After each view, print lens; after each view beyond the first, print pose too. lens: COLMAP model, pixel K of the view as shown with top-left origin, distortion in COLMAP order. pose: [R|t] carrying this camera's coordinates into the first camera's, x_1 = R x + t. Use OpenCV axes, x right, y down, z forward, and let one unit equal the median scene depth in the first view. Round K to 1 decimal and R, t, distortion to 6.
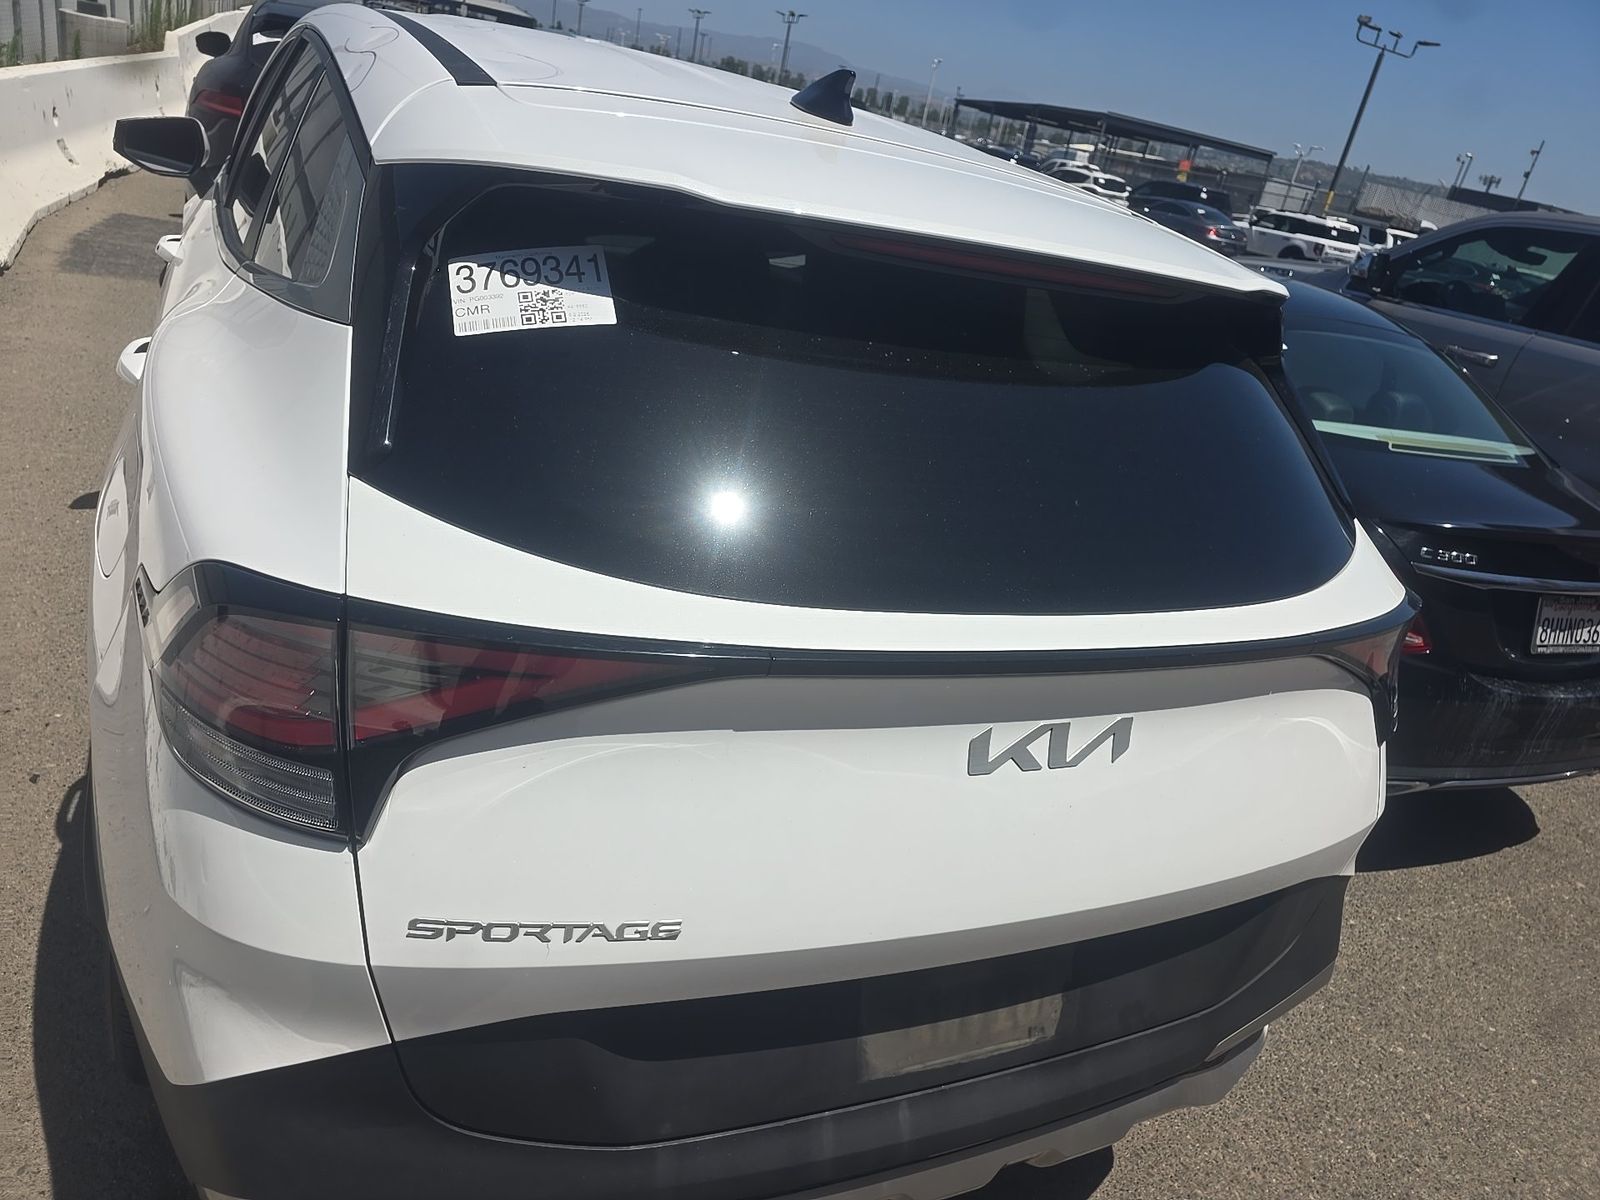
lens RADIAL K [[1099.4, 0, 809.3], [0, 1099.4, 593.7], [0, 0, 1]] dist [0.044825, -0.053821]
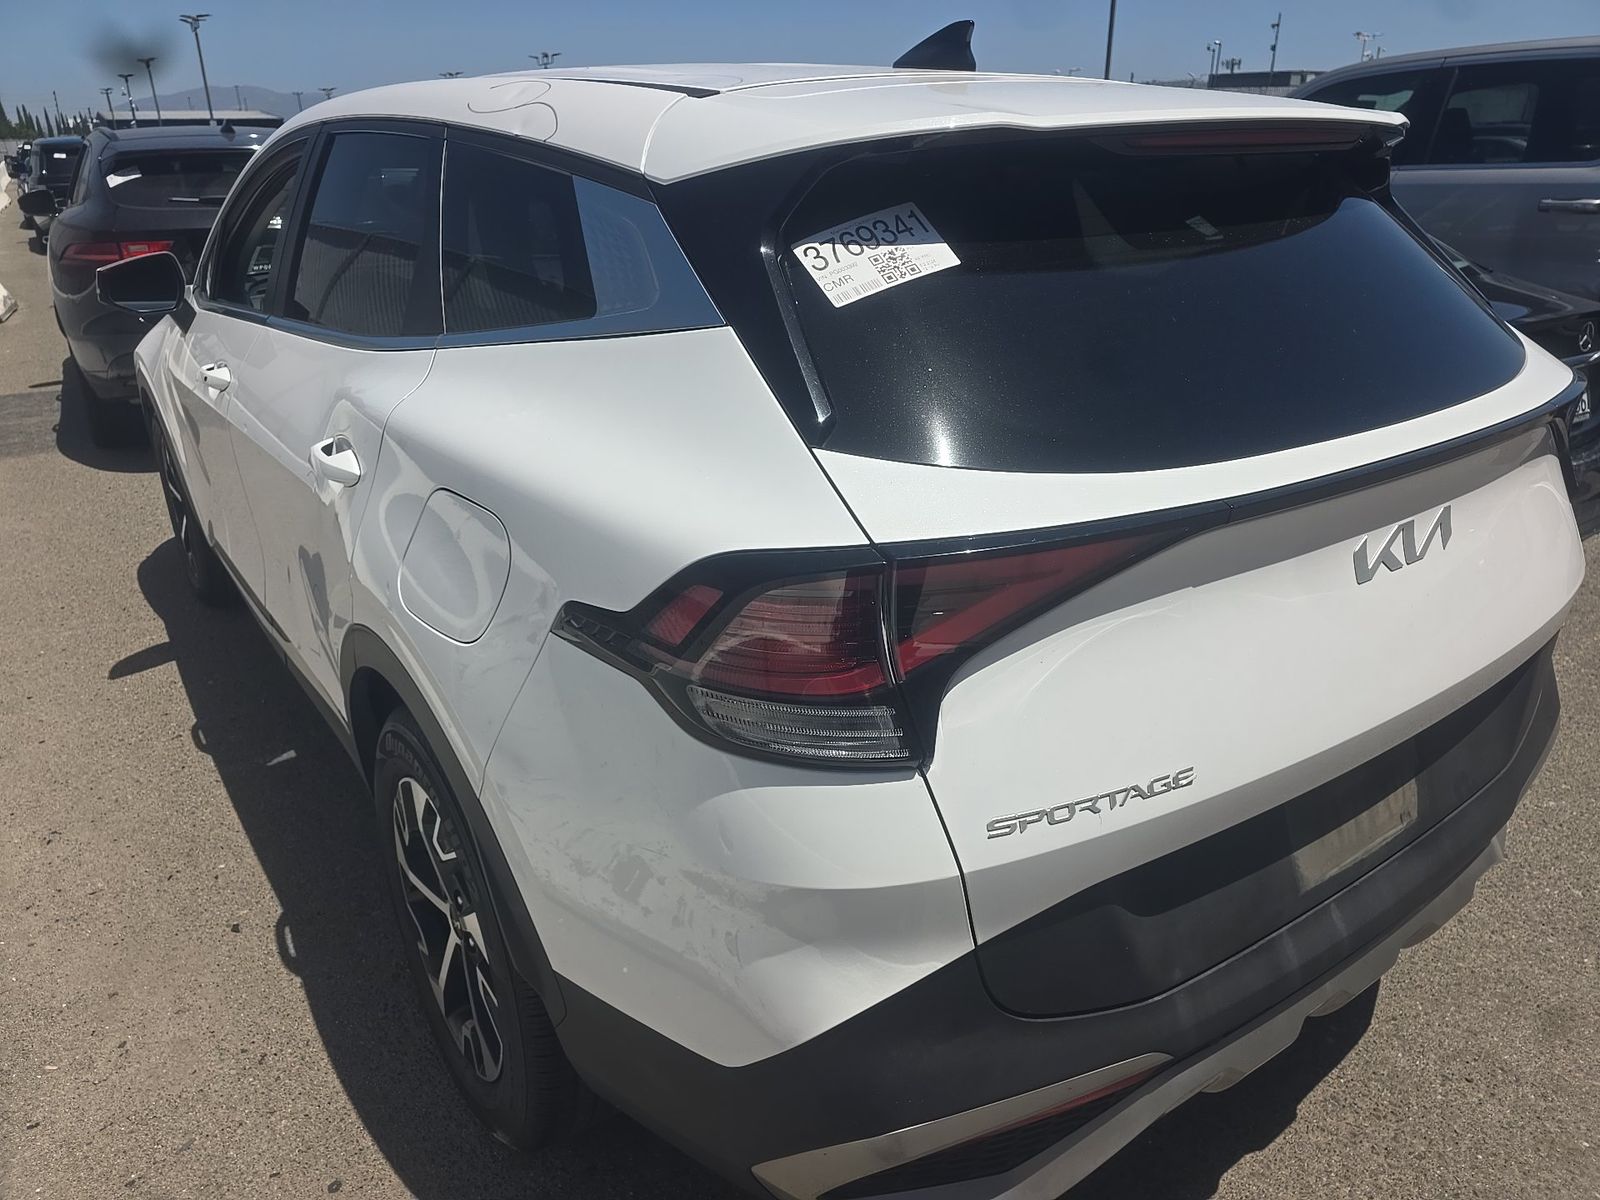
lens RADIAL K [[1099.4, 0, 791.1], [0, 1099.4, 596.9], [0, 0, 1]] dist [0.044825, -0.053821]
pose [[0.959949, -0.264251, 0.093107, -0.477336], [0.265003, 0.964238, 0.004415, 0.019935], [-0.090944, 0.020435, 0.995646, -0.053157]]
